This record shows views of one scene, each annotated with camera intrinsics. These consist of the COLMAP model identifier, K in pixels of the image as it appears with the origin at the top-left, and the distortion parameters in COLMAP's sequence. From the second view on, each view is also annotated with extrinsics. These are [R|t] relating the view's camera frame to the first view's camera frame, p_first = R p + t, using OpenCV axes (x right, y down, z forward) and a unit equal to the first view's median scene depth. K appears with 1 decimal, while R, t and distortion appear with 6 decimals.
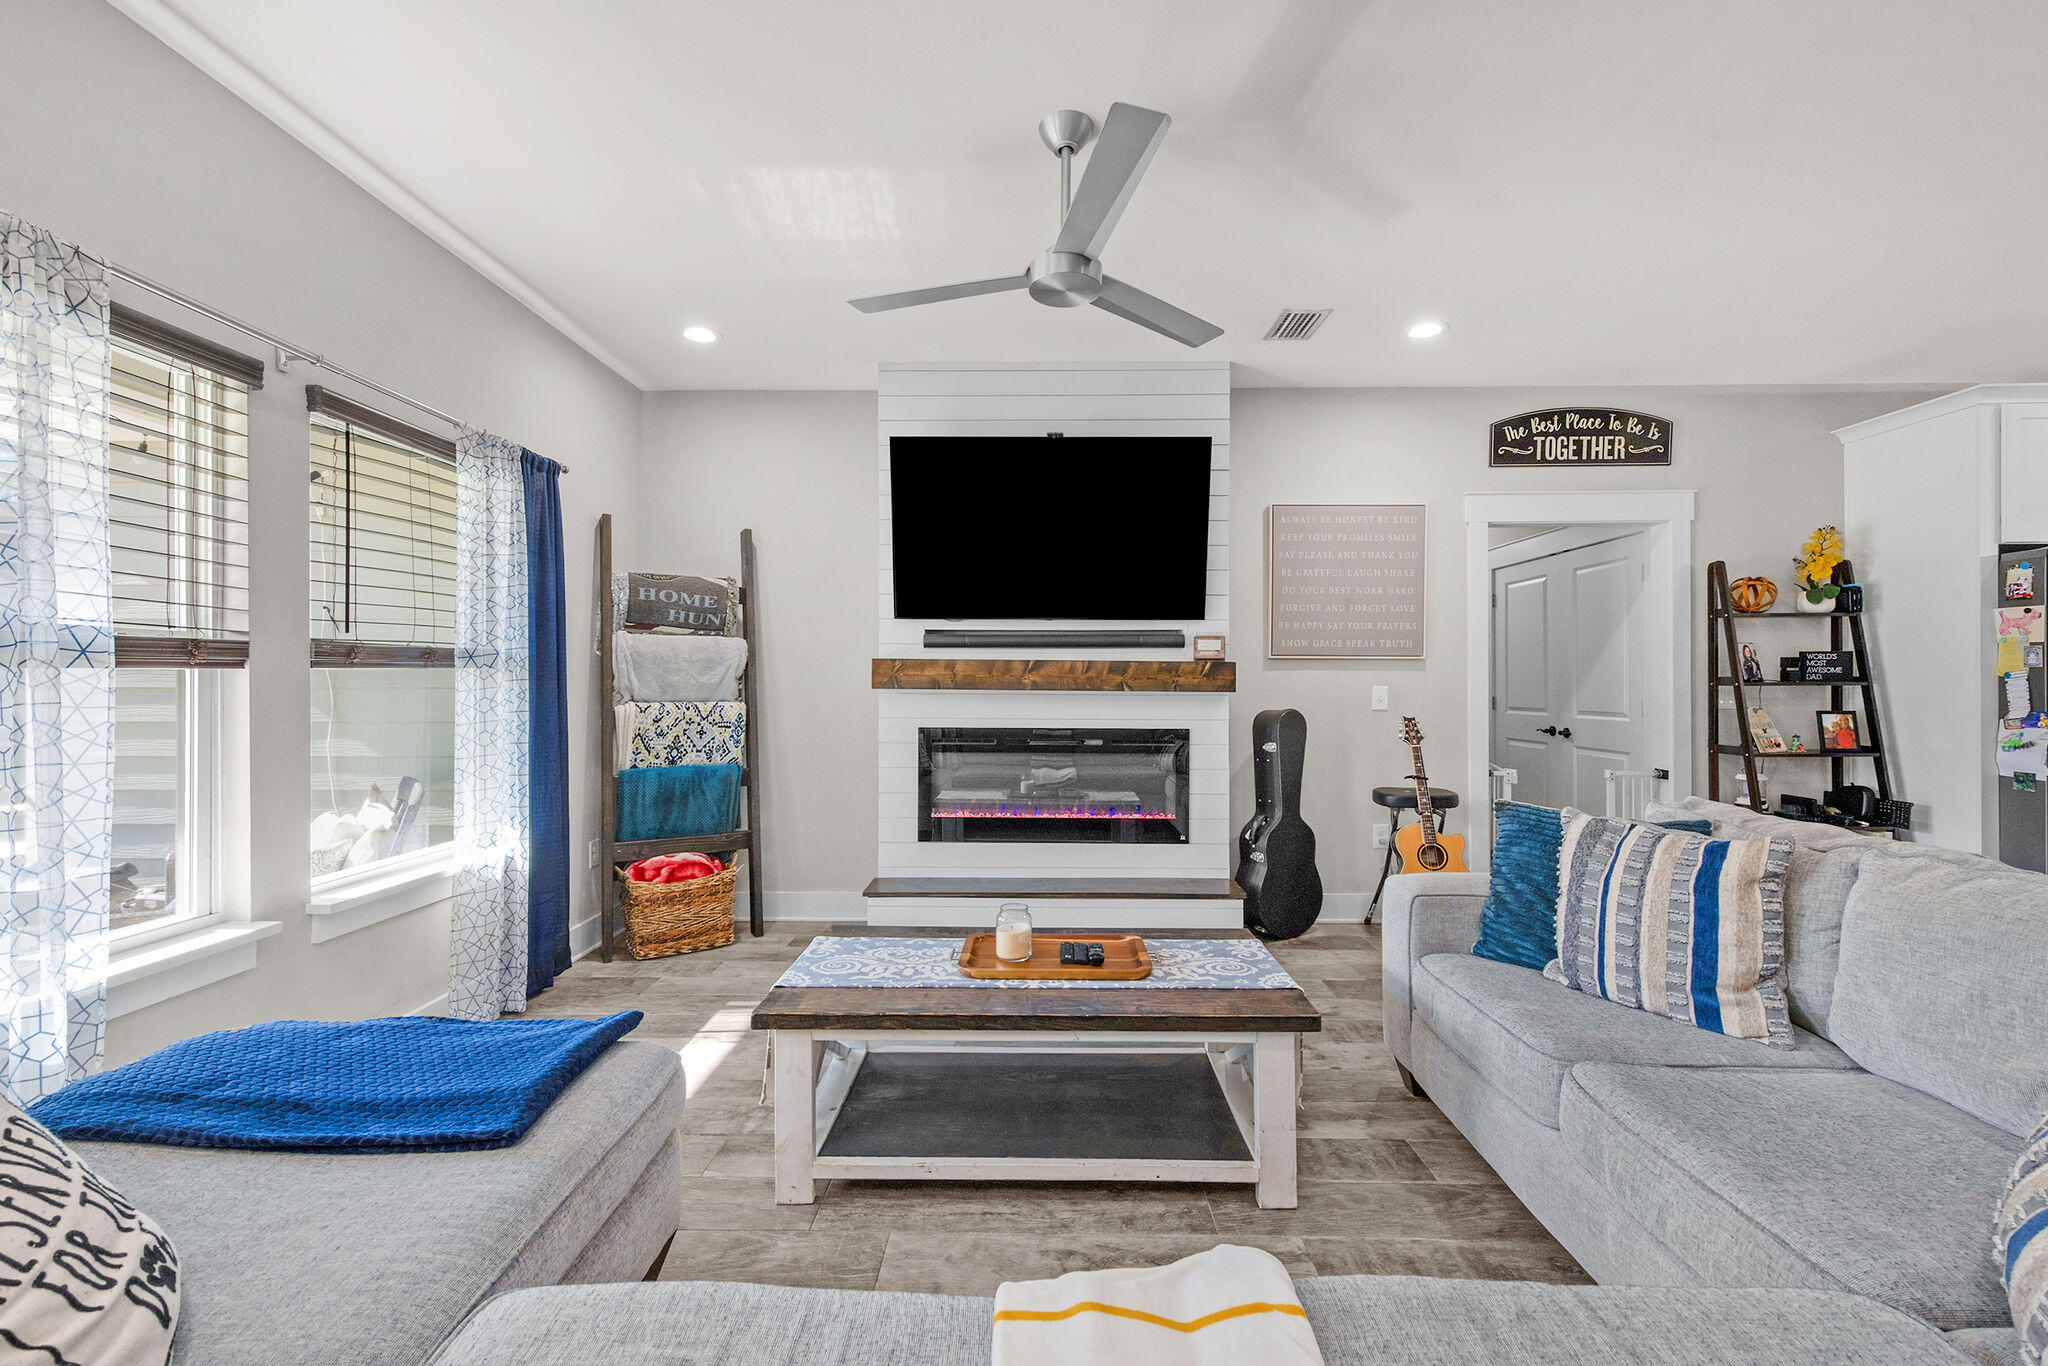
lens RADIAL K [[811.4, 0, 1061.7], [0, 811.4, 680.7], [0, 0, 1]] dist [0.003002, -0.000562]
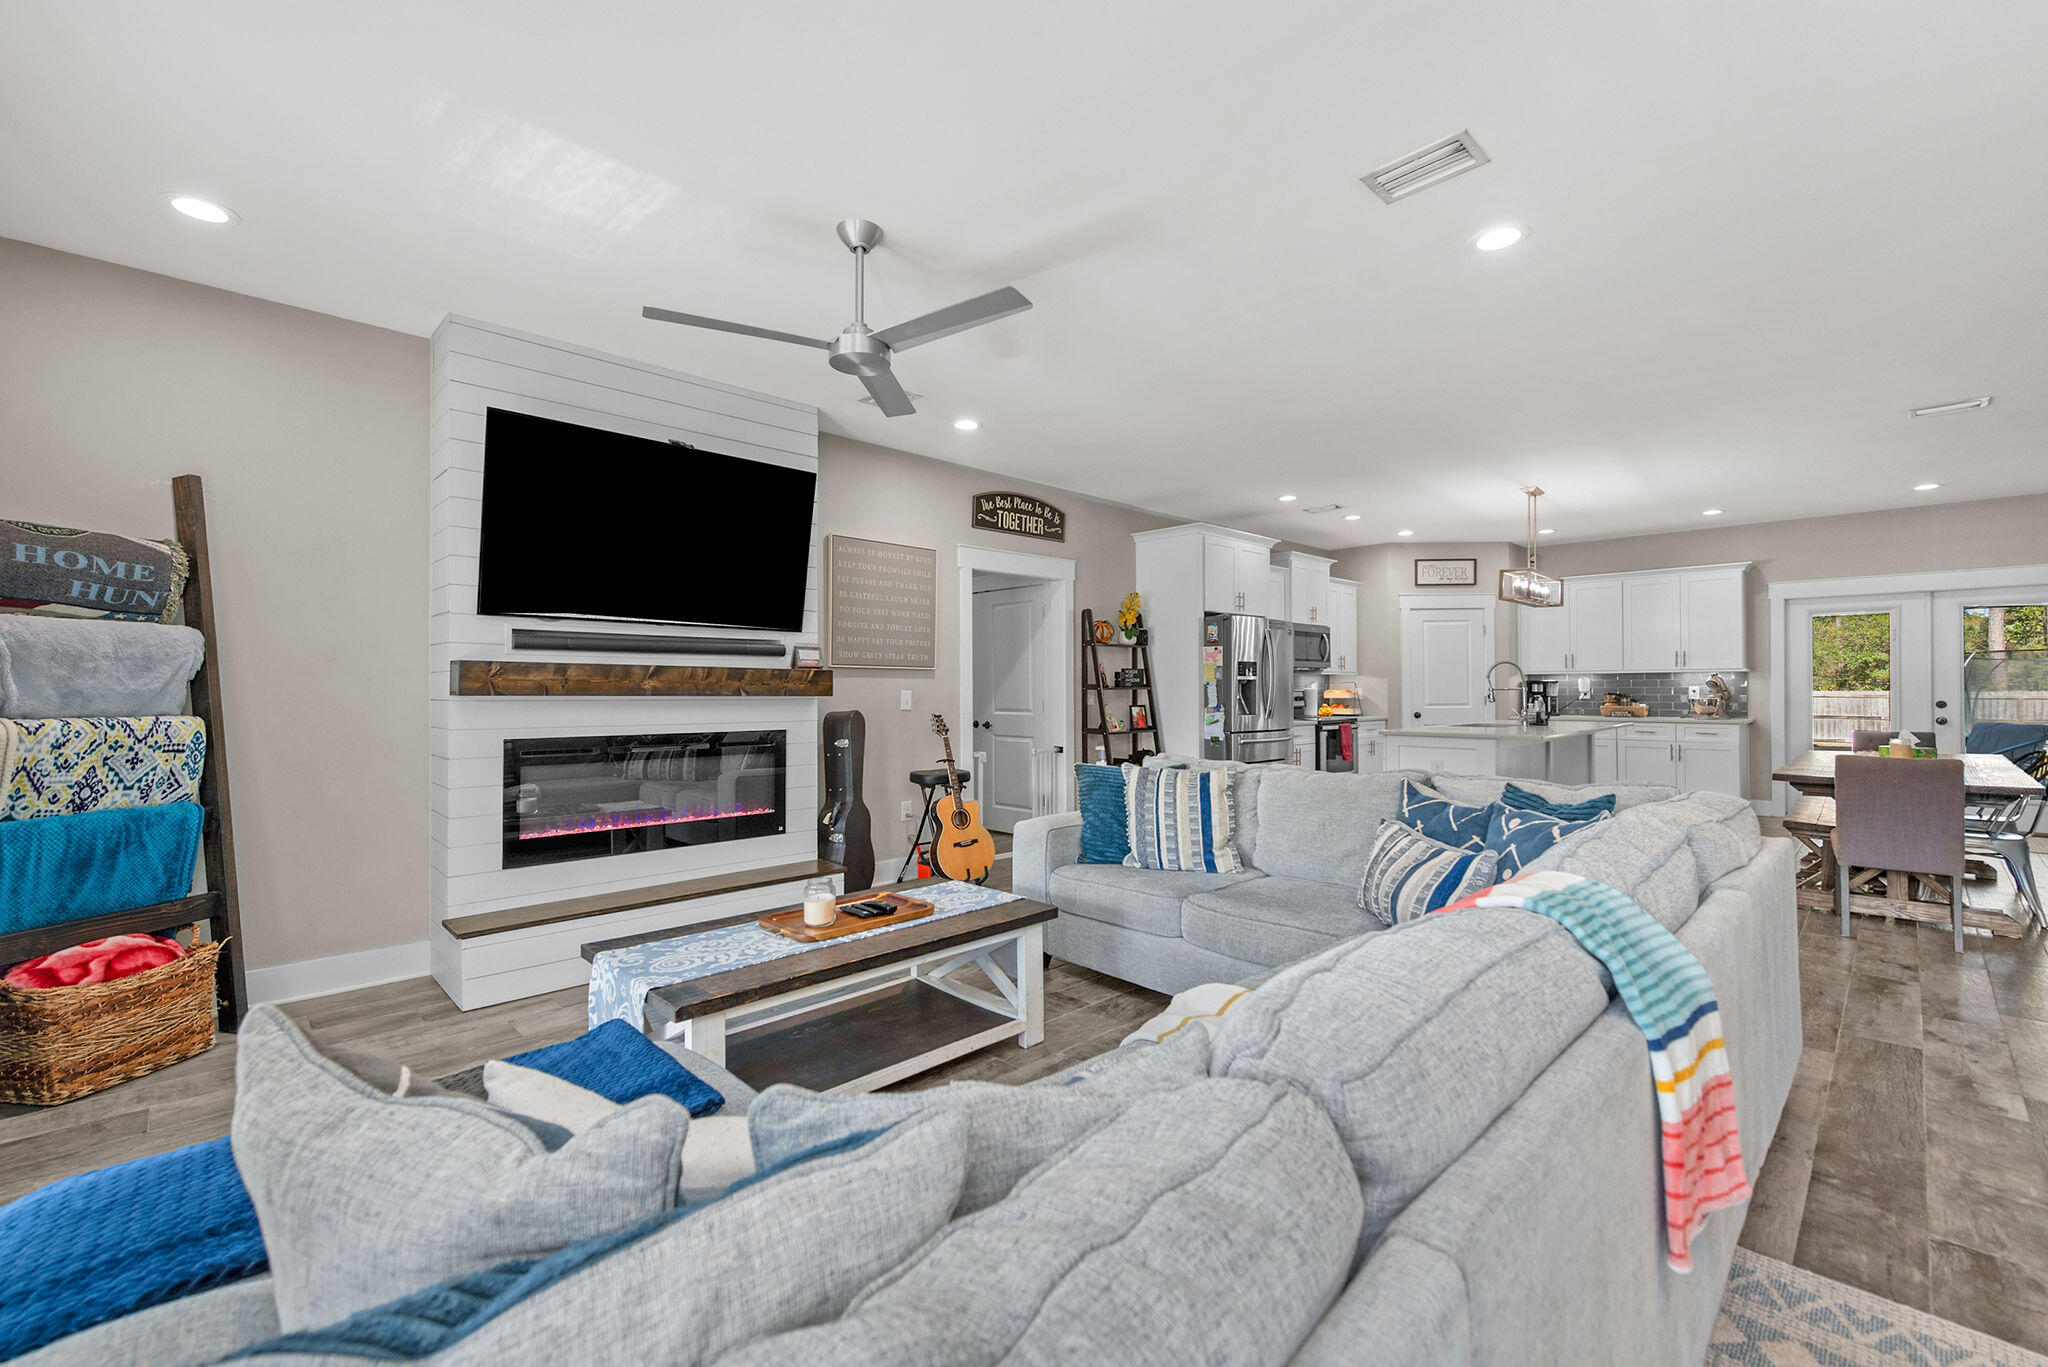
lens RADIAL K [[811.4, 0, 1008.3], [0, 811.4, 681.8], [0, 0, 1]] dist [0.003002, -0.000562]
pose [[0.729628, 0.004072, 0.683832, -0.383782], [0.000415, 0.999979, -0.006397, 0.000985], [-0.683844, 0.004951, 0.729611, -0.020875]]
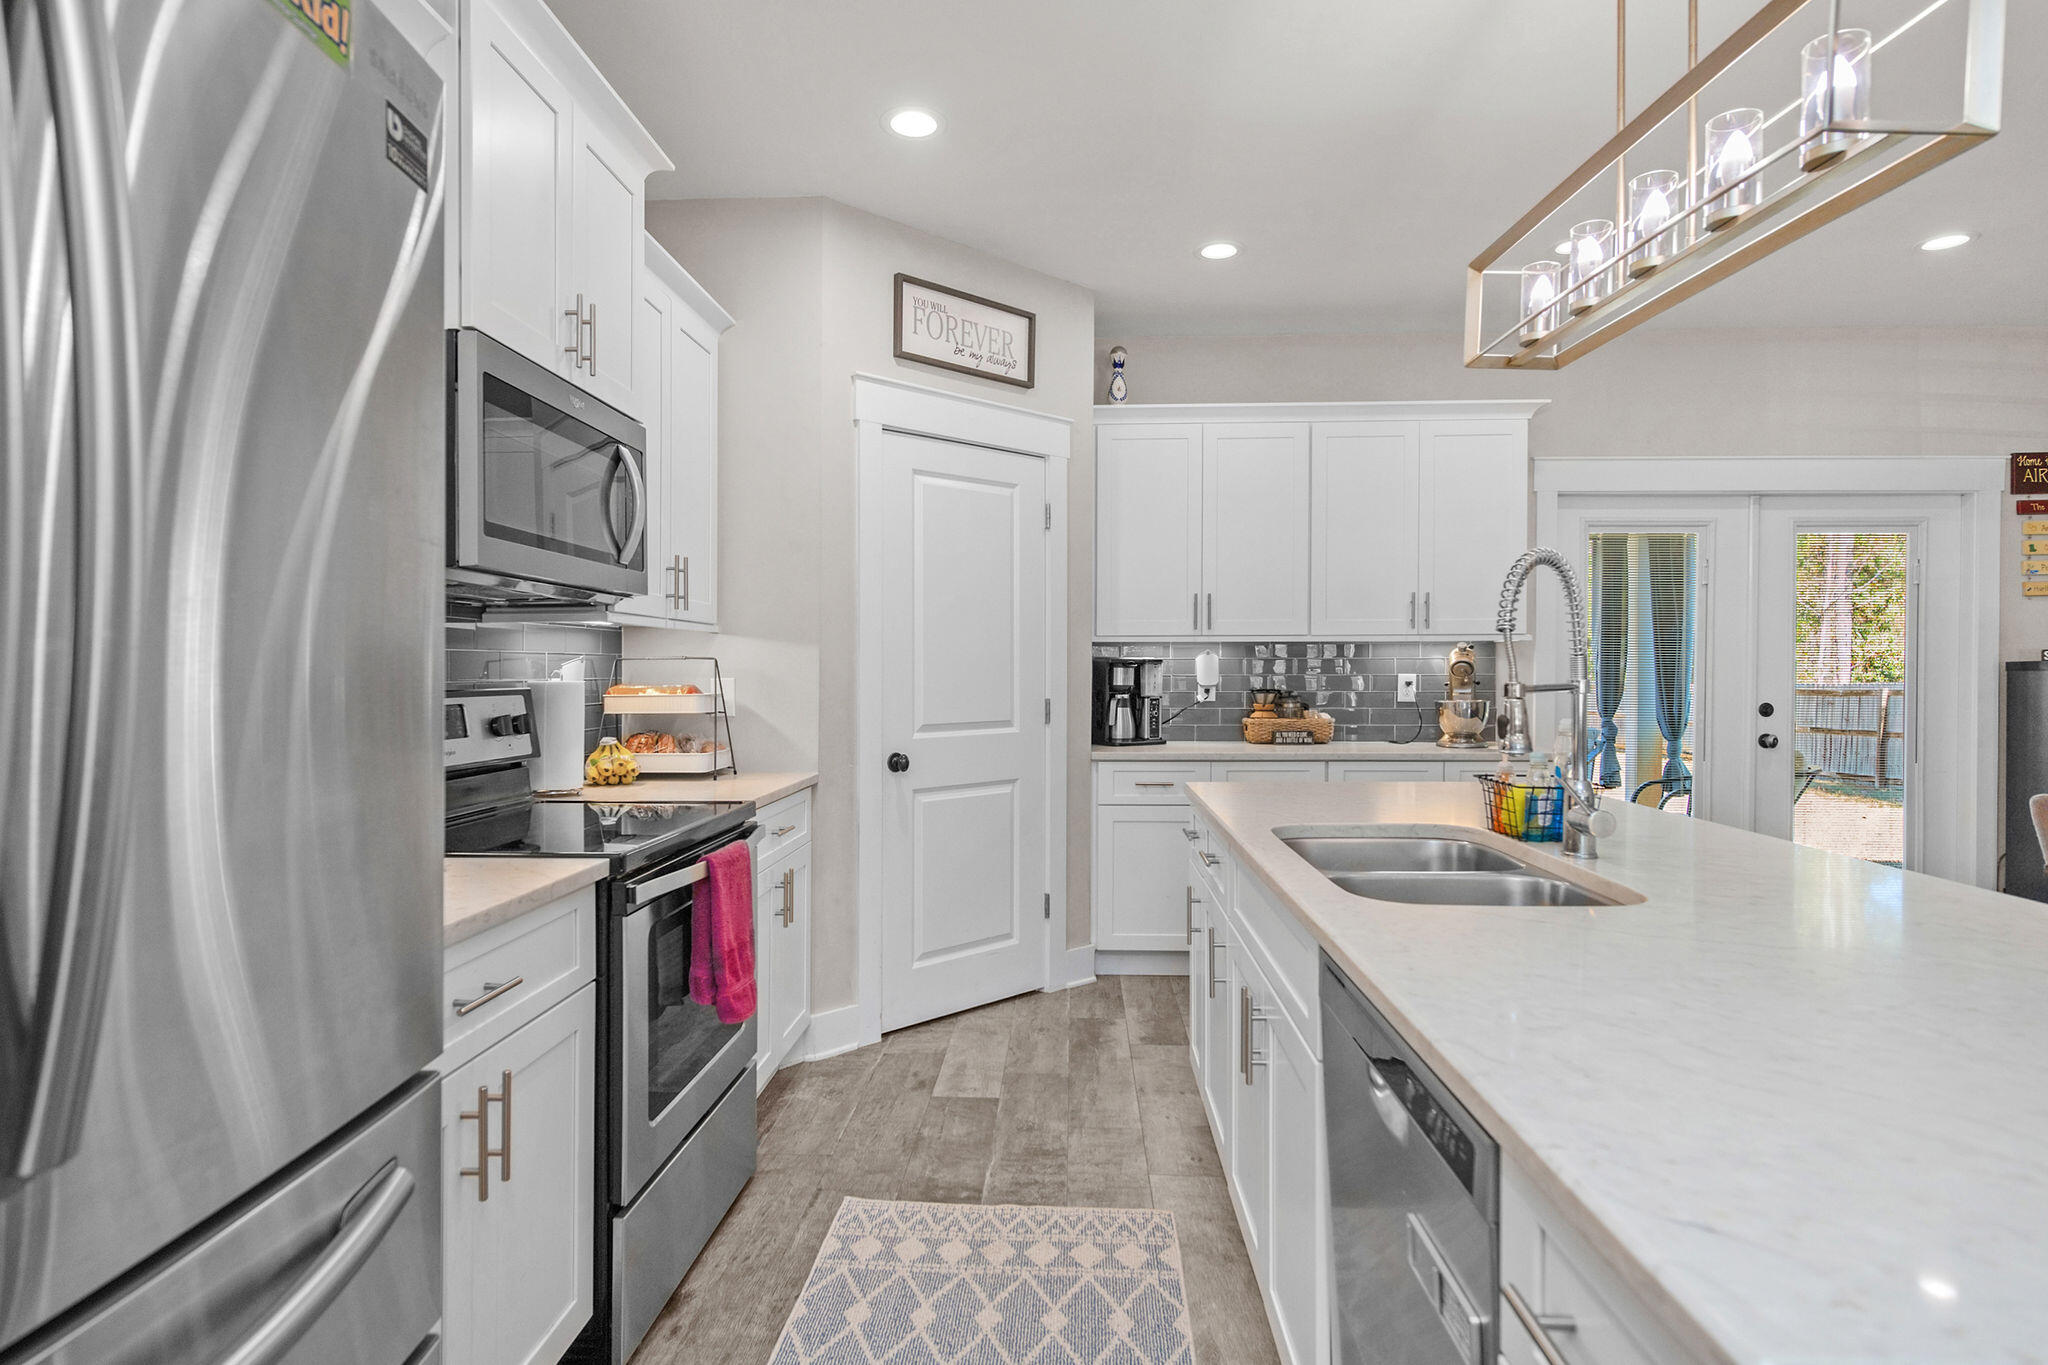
lens RADIAL K [[1040.4, 0, 981.6], [0, 1040.4, 656.6], [0, 0, 1]] dist [-0.017429, -0.000064]
pose [[0.055298, 0.013124, 0.998384, 1.083465], [-0.003730, 0.999909, -0.012937, -0.002267], [-0.998463, -0.003009, 0.055342, 0.724776]]
